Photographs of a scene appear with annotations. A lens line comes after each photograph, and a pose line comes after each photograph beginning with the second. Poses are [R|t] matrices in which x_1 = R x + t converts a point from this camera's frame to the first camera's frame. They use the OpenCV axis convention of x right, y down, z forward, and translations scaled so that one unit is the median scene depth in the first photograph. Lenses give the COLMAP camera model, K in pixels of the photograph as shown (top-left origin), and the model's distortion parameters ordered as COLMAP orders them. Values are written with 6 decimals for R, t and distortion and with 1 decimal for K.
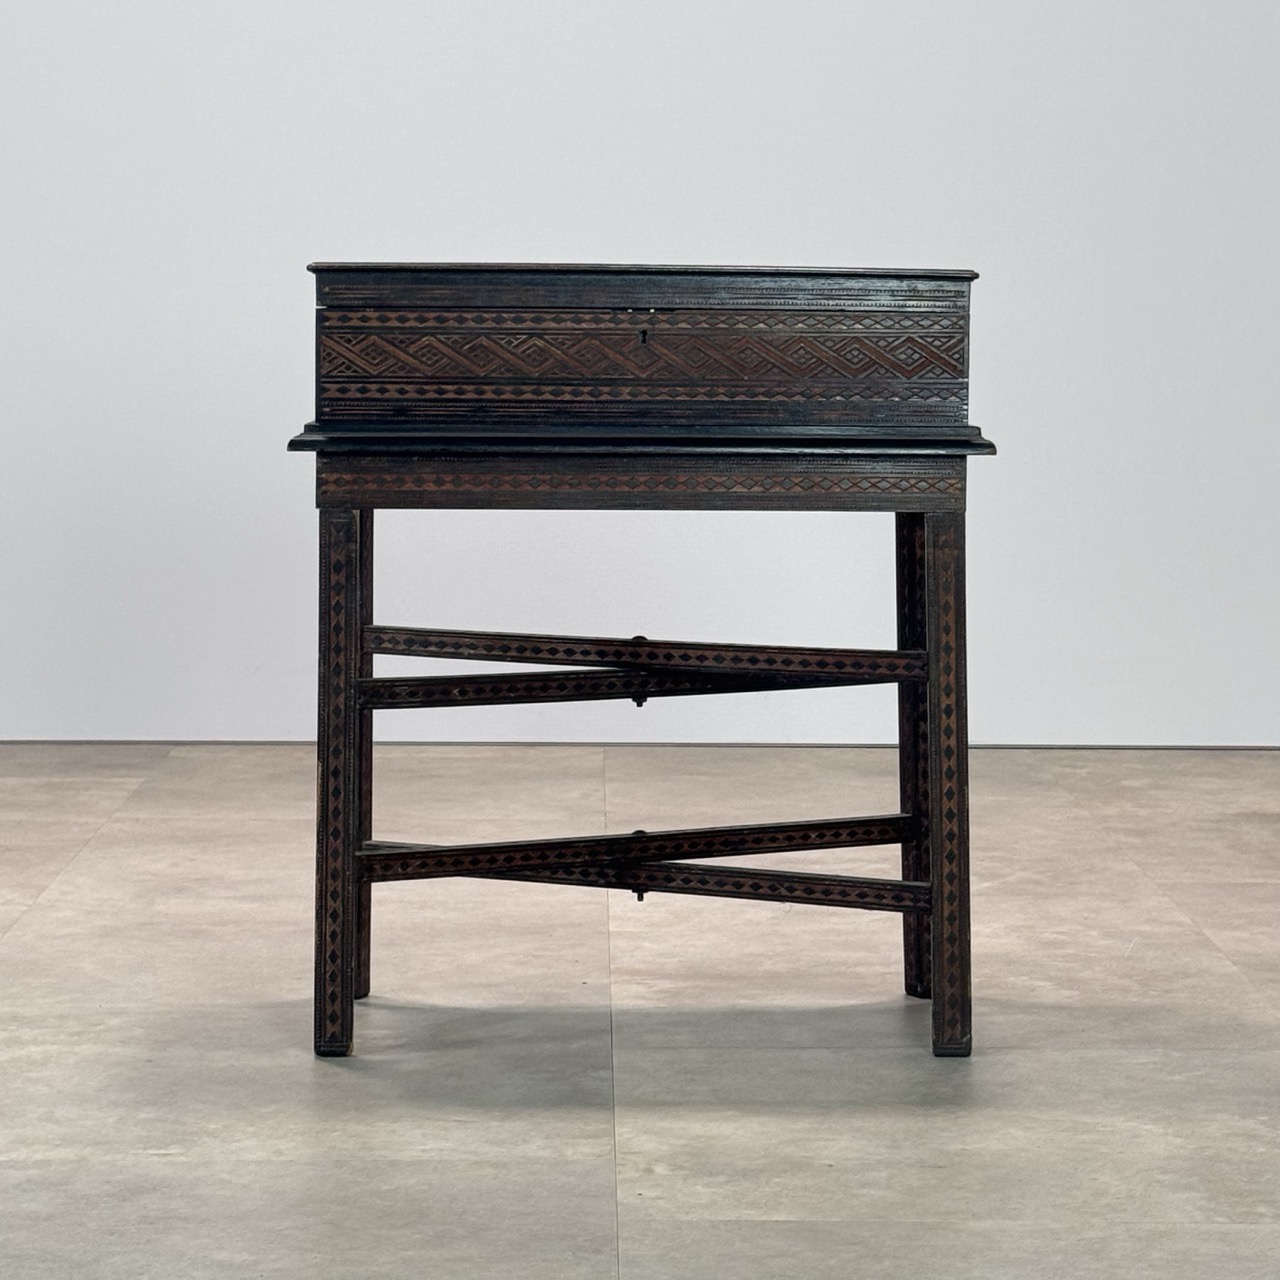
lens RADIAL K [[3793.0, 0, 635.5], [0, 3793.0, 634.4], [0, 0, 1]] dist [0.150544, 0.000000]
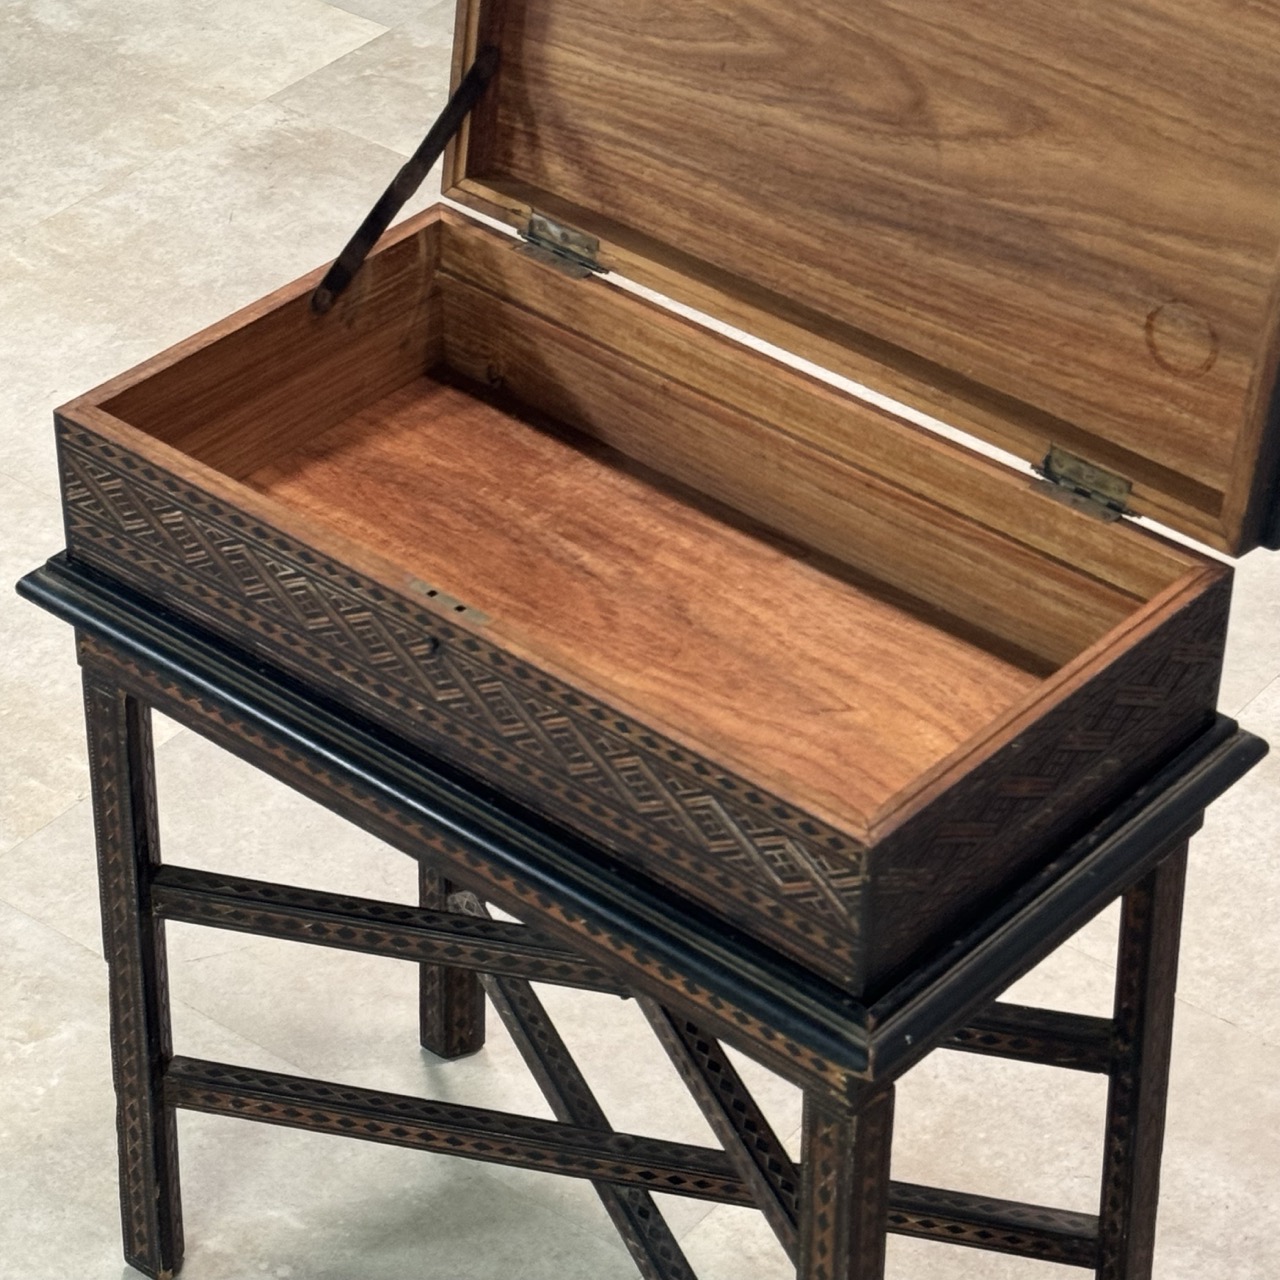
lens RADIAL K [[3793.0, 0, 649.5], [0, 3793.0, 629.3], [0, 0, 1]] dist [0.150544, 0.000000]
pose [[0.748079, 0.395402, -0.532949, 0.340187], [-0.070843, 0.846101, 0.528294, -0.394494], [0.659817, -0.357450, 0.660962, 0.629688]]
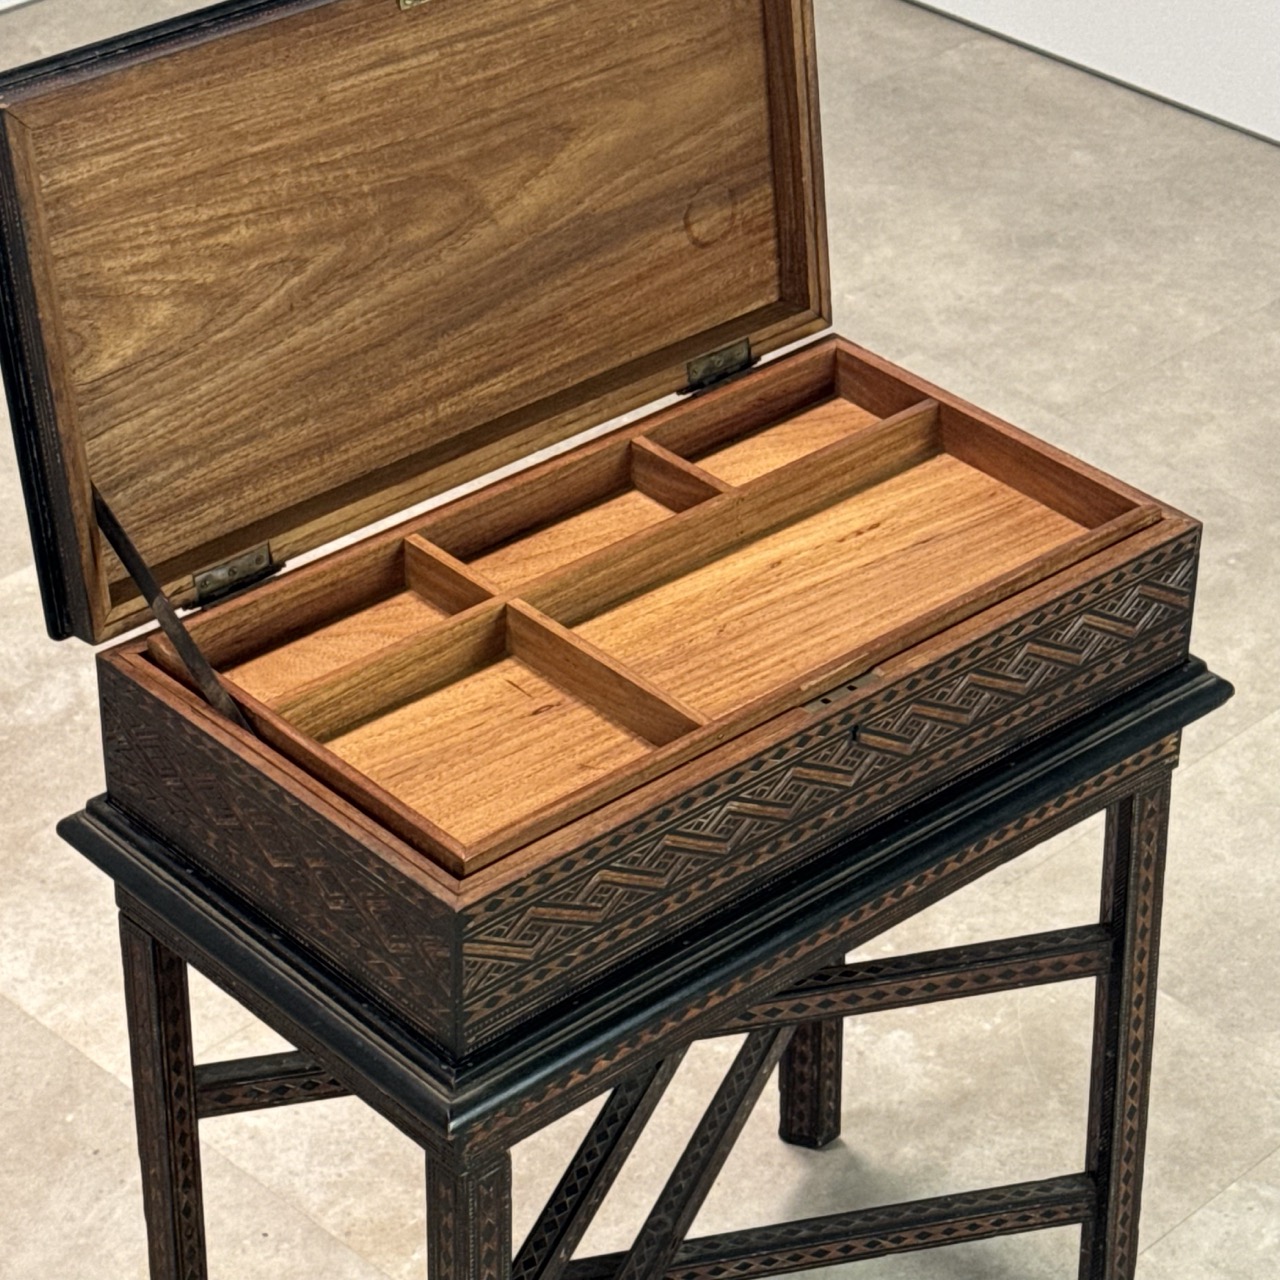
lens RADIAL K [[3793.0, 0, 652.2], [0, 3793.0, 632.6], [0, 0, 1]] dist [0.150544, 0.000000]
pose [[0.752235, -0.356627, 0.554039, -0.364155], [0.051929, 0.870334, 0.489716, -0.401302], [-0.656845, -0.339610, 0.673215, 0.602573]]
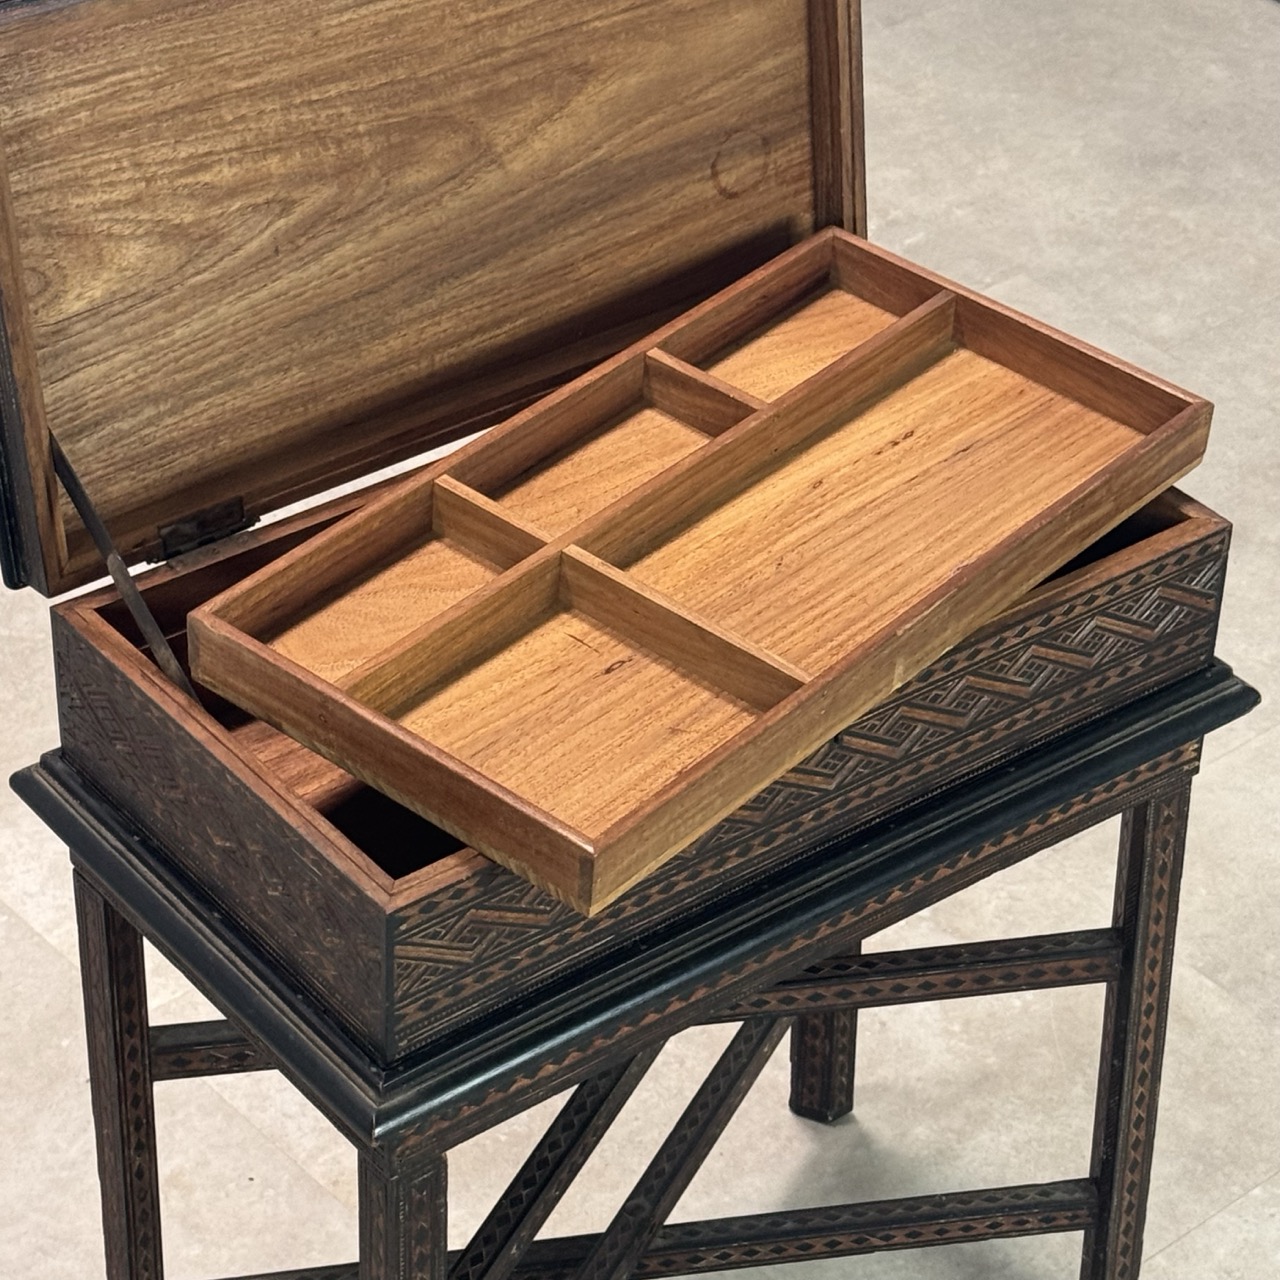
lens RADIAL K [[3793.0, 0, 647.9], [0, 3793.0, 647.0], [0, 0, 1]] dist [0.150544, 0.000000]
pose [[0.798506, -0.339469, 0.497141, -0.311936], [0.031547, 0.848296, 0.528582, -0.404944], [-0.601159, -0.406393, 0.688079, 0.611482]]
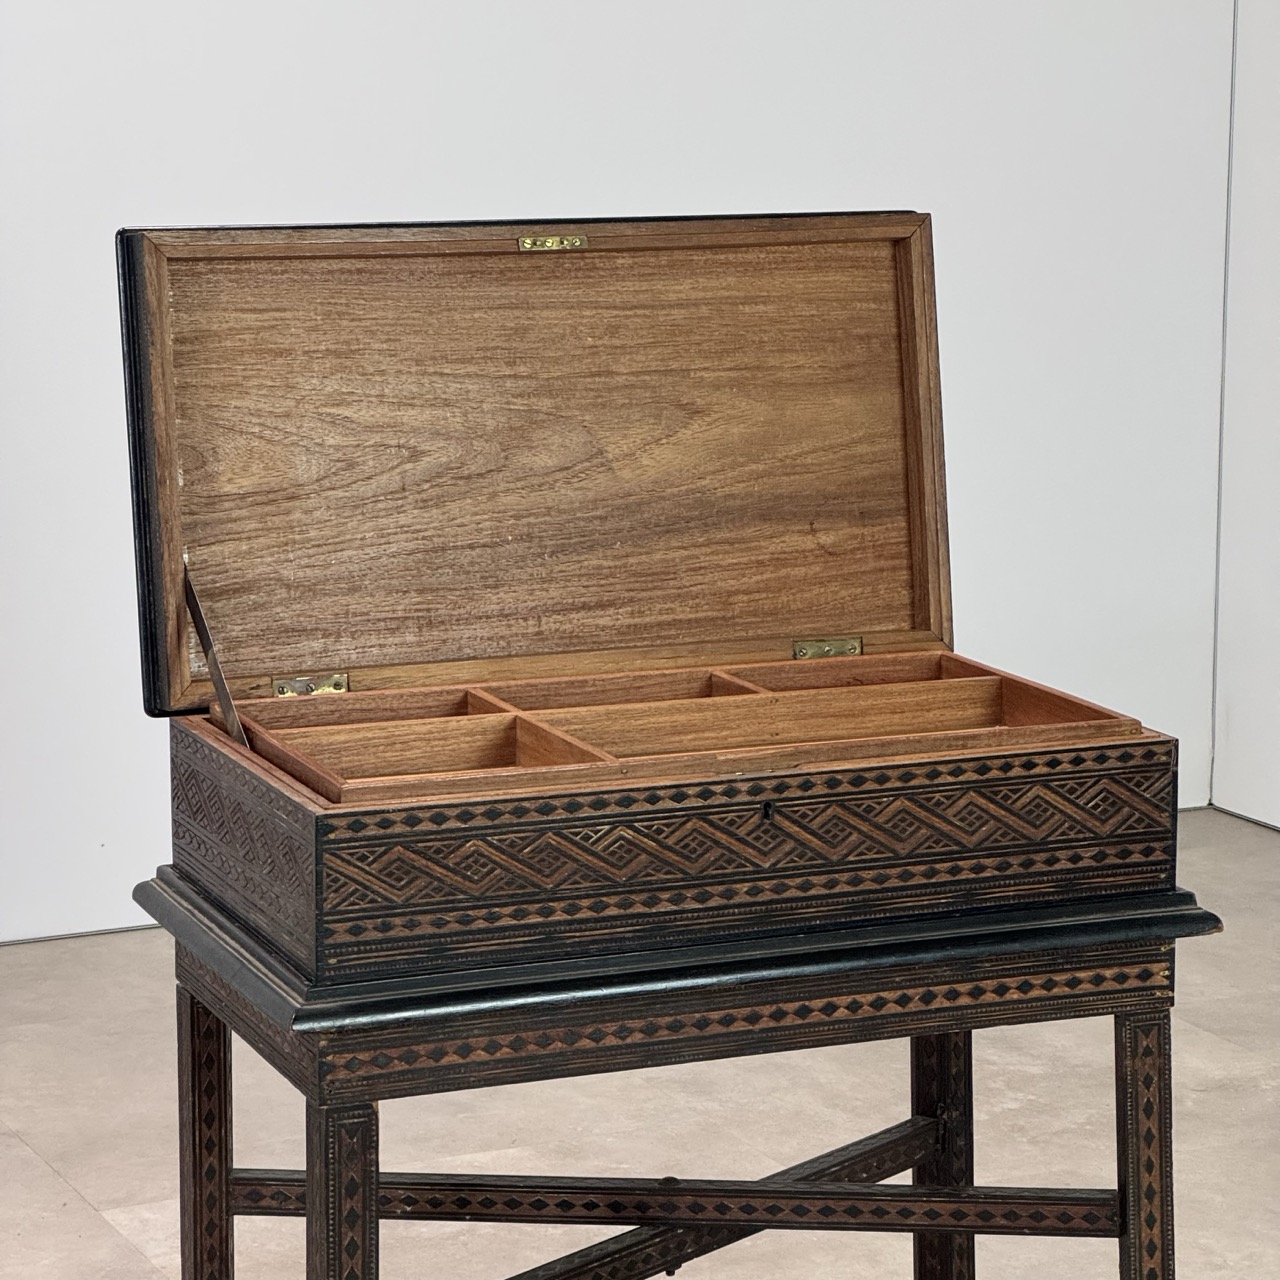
lens RADIAL K [[3793.0, 0, 631.9], [0, 3793.0, 629.2], [0, 0, 1]] dist [0.150544, 0.000000]
pose [[0.931866, -0.069914, 0.356002, -0.264381], [0.041257, 0.995312, 0.087471, -0.172561], [-0.360448, -0.066824, 0.930383, 0.364741]]
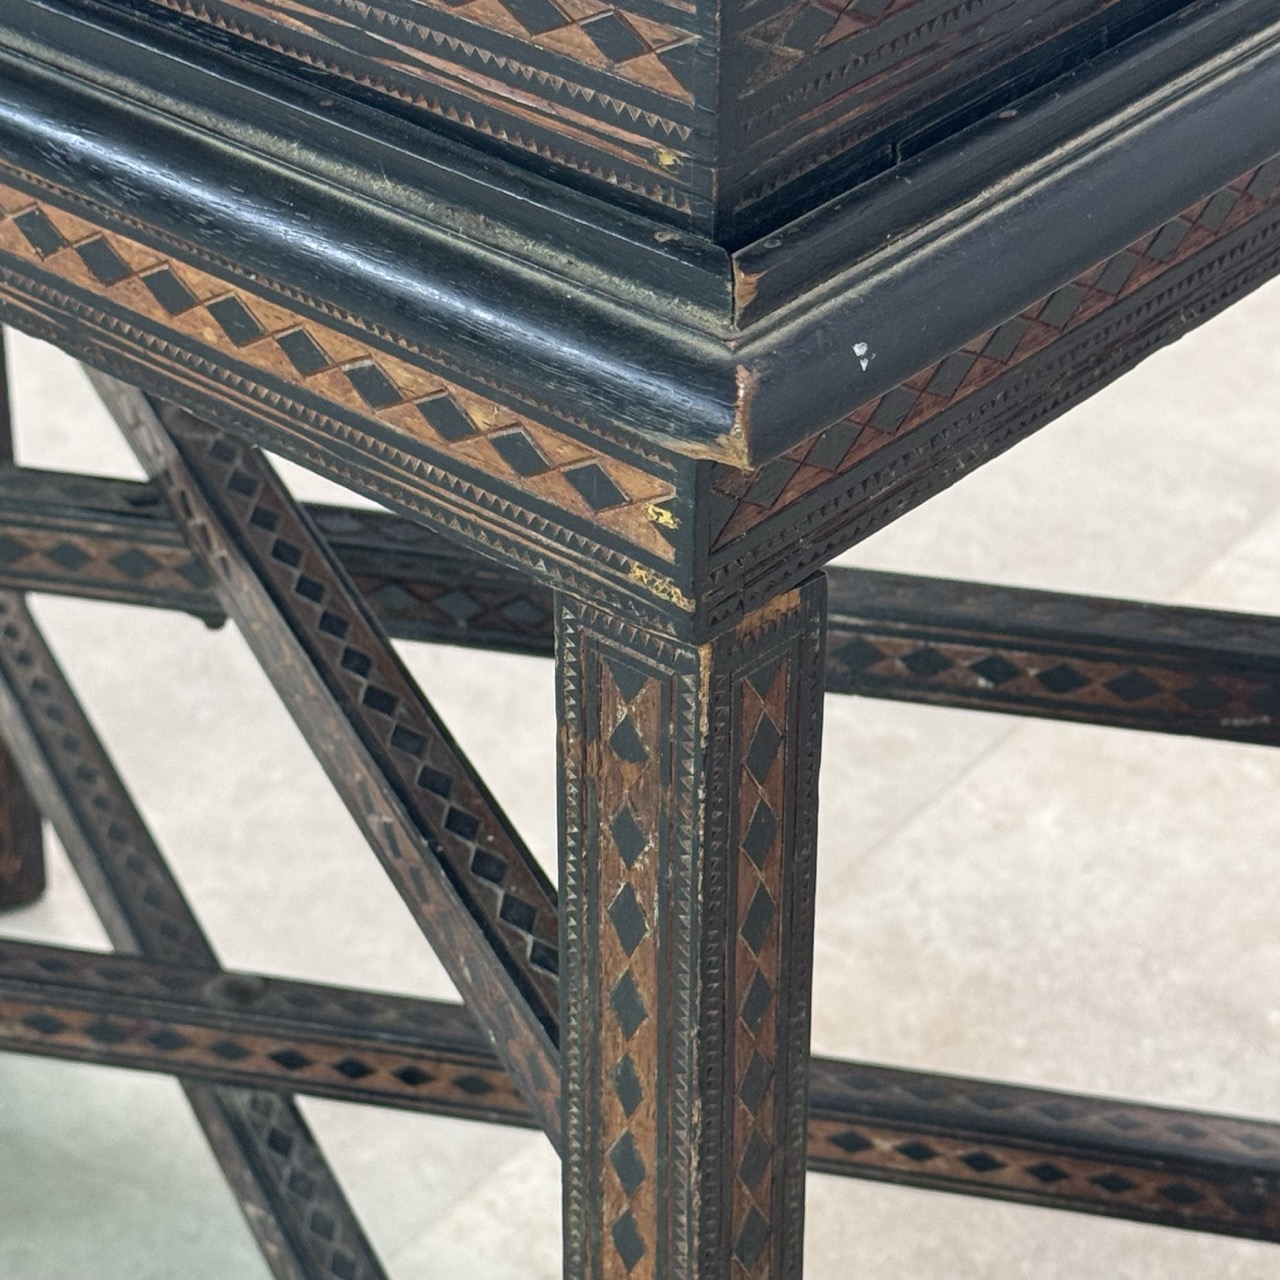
lens RADIAL K [[3793.0, 0, 644.2], [0, 3793.0, 599.3], [0, 0, 1]] dist [0.150544, 0.000000]
pose [[0.756579, 0.350628, -0.551949, 0.188778], [-0.065761, 0.880605, 0.469266, -0.123080], [0.650587, -0.318740, 0.689305, 0.870323]]
